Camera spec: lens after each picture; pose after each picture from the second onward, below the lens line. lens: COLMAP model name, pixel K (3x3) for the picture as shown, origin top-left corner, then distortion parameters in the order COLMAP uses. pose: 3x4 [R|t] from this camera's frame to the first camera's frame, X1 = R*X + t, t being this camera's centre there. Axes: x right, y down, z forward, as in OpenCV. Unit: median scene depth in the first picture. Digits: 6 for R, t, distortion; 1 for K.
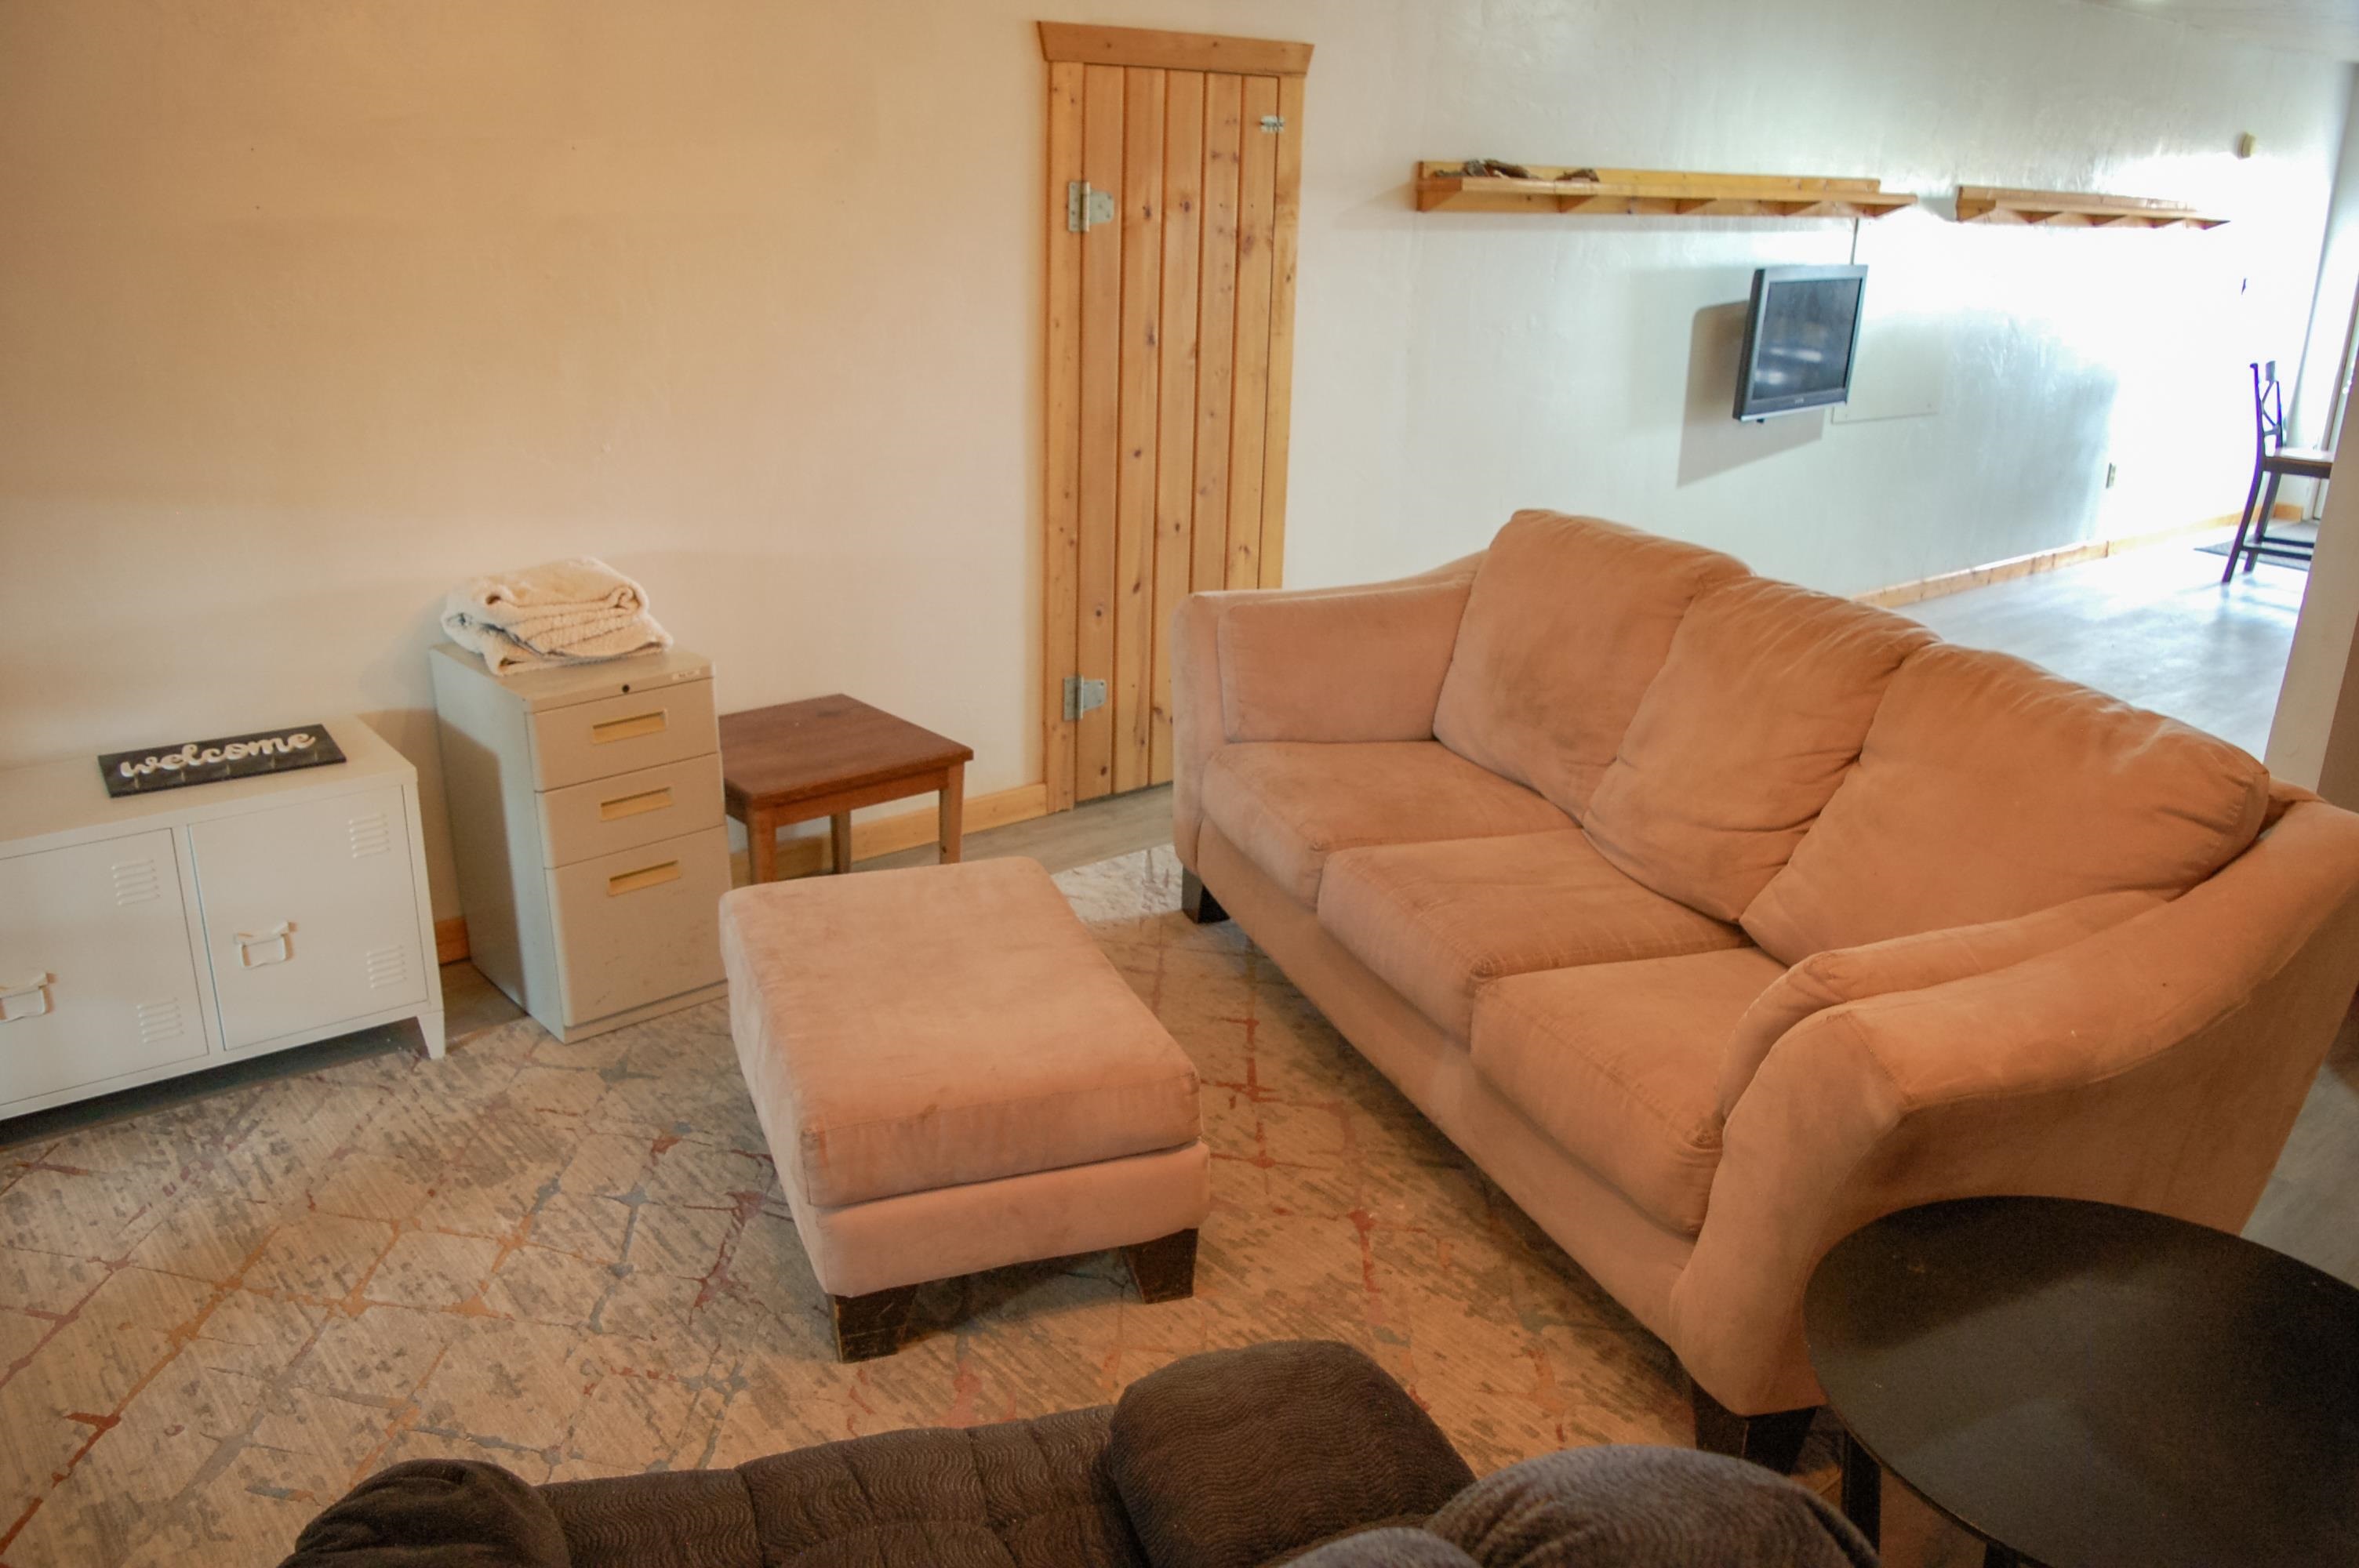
lens RADIAL K [[1856.1, 0, 1166.5], [0, 1856.1, 783.5], [0, 0, 1]] dist [-0.093088, 0.024511]
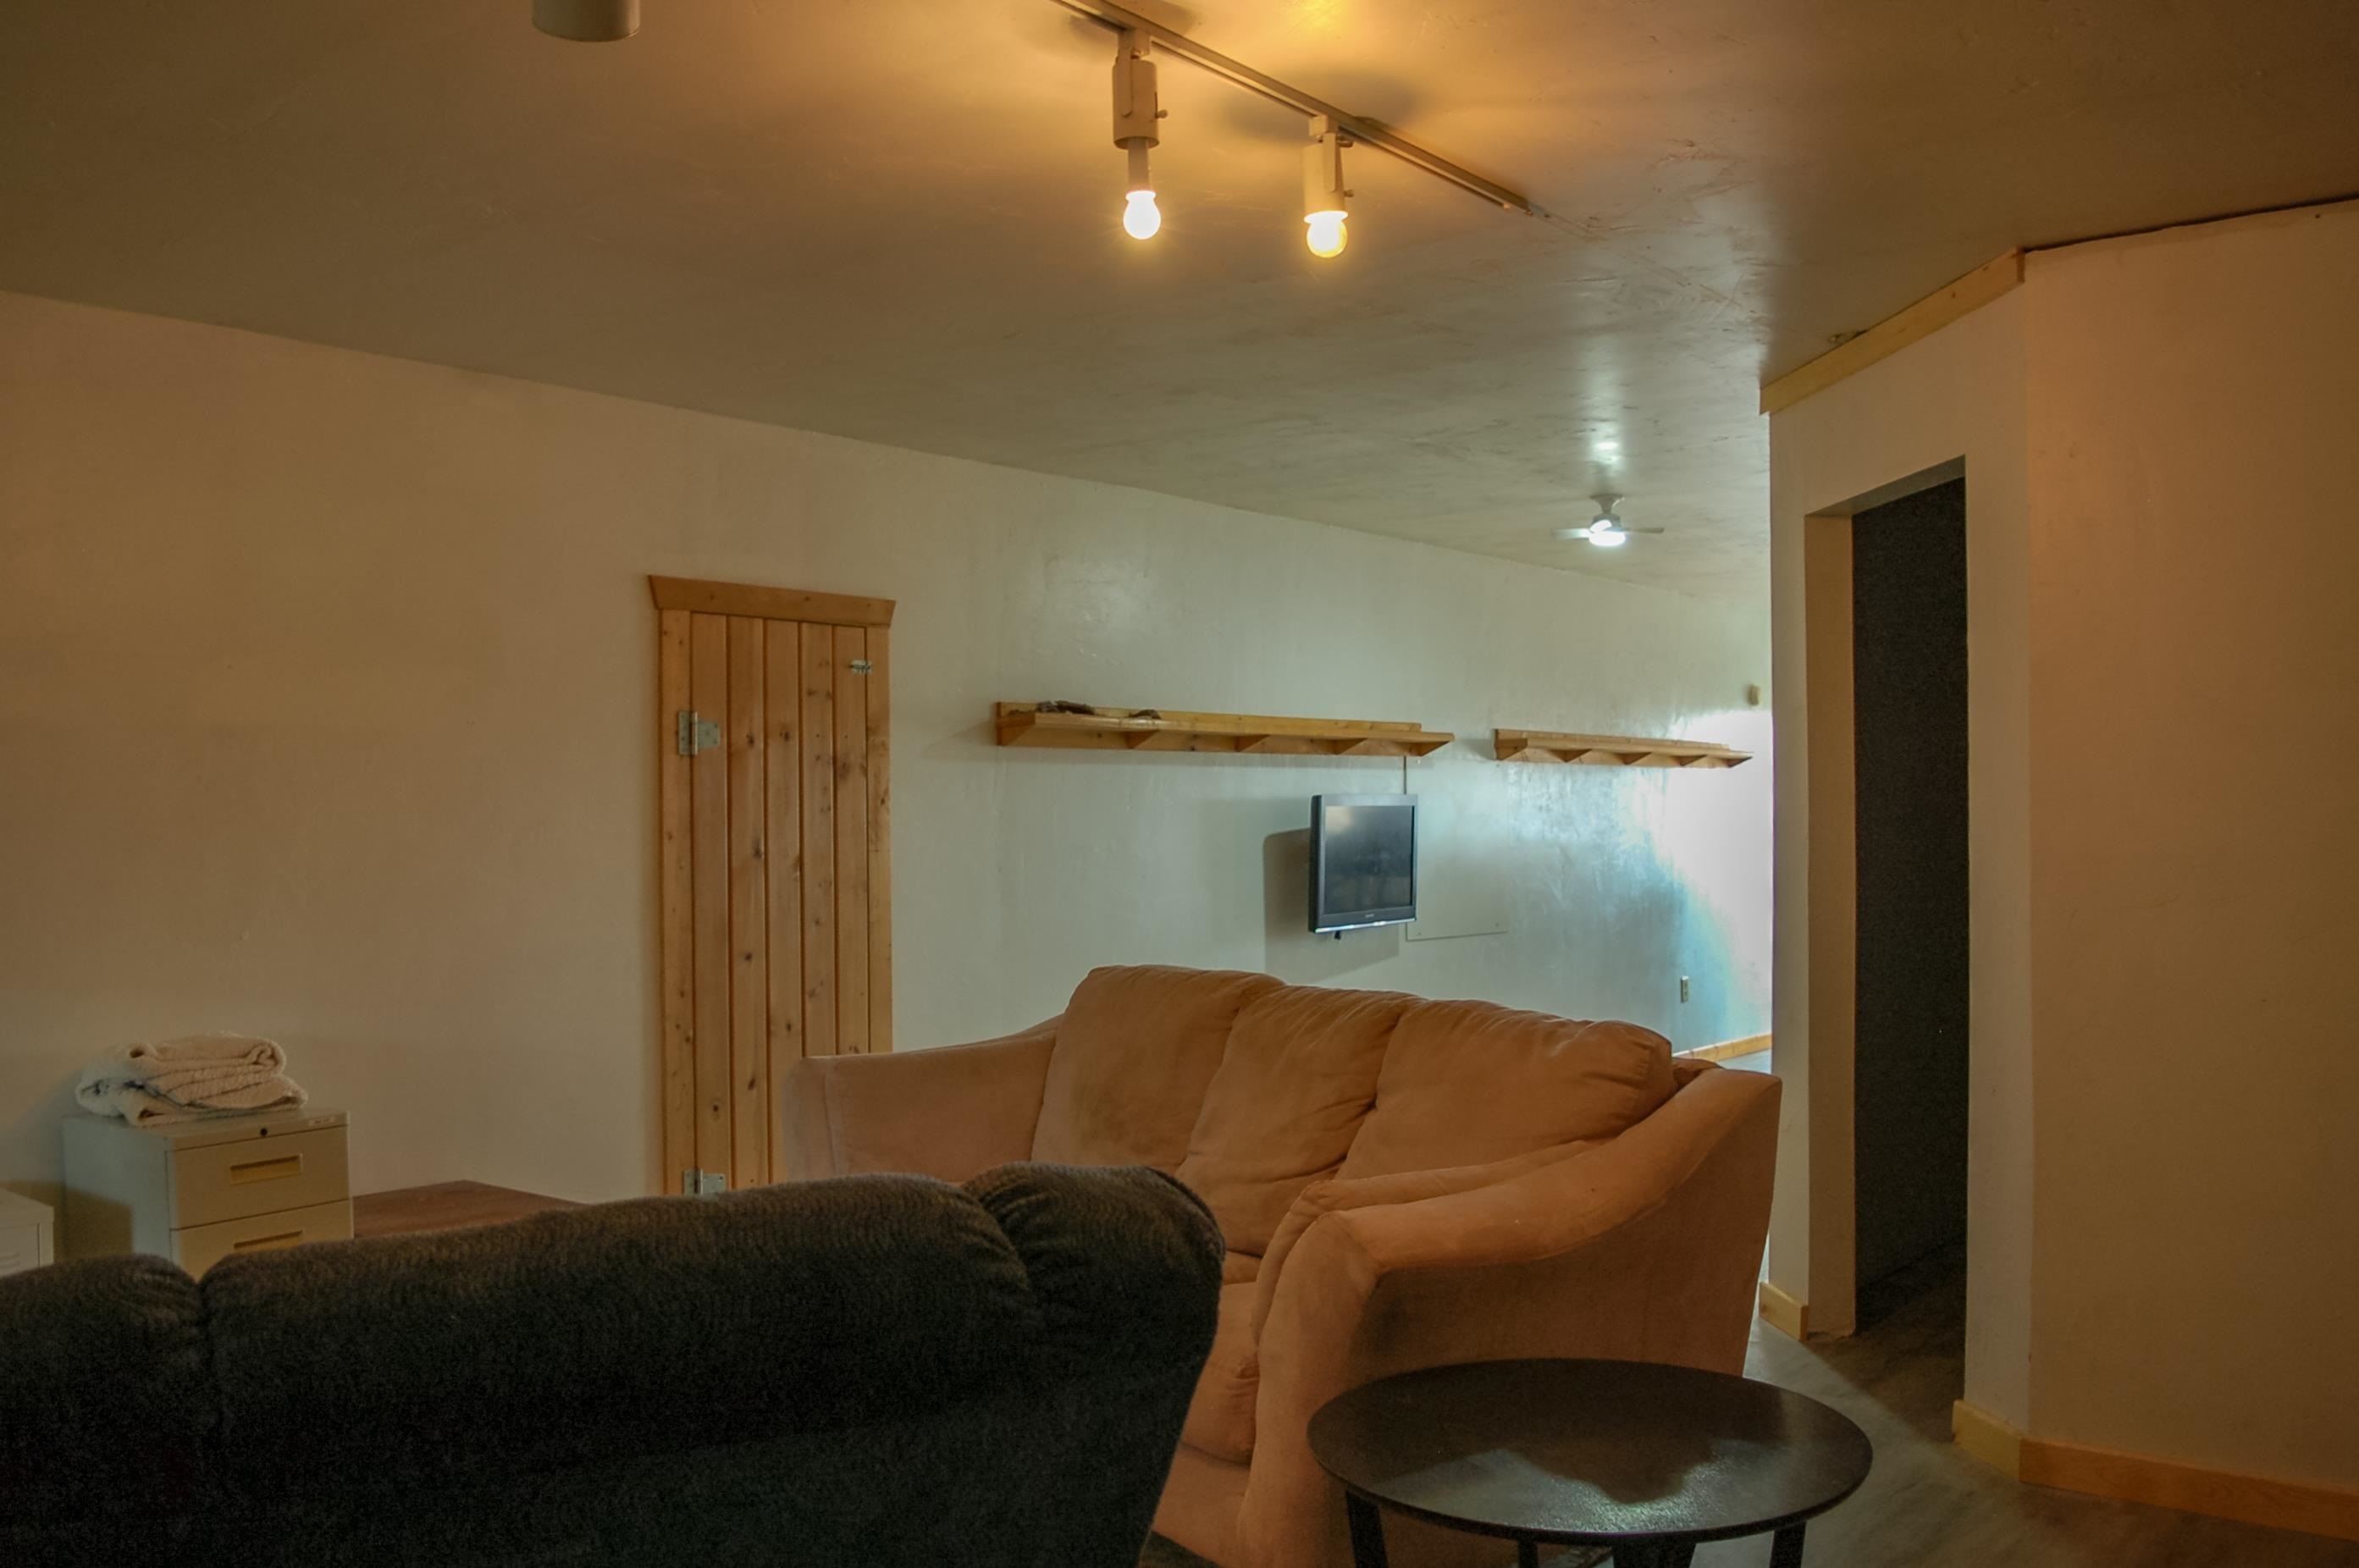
lens RADIAL K [[1999.4, 0, 1167.6], [0, 1999.4, 794.0], [0, 0, 1]] dist [-0.084092, 0.007036]
pose [[0.981813, -0.033220, 0.186920, 0.010872], [0.093413, 0.941673, -0.323305, 0.135565], [-0.165278, 0.334886, 0.927650, -0.153679]]
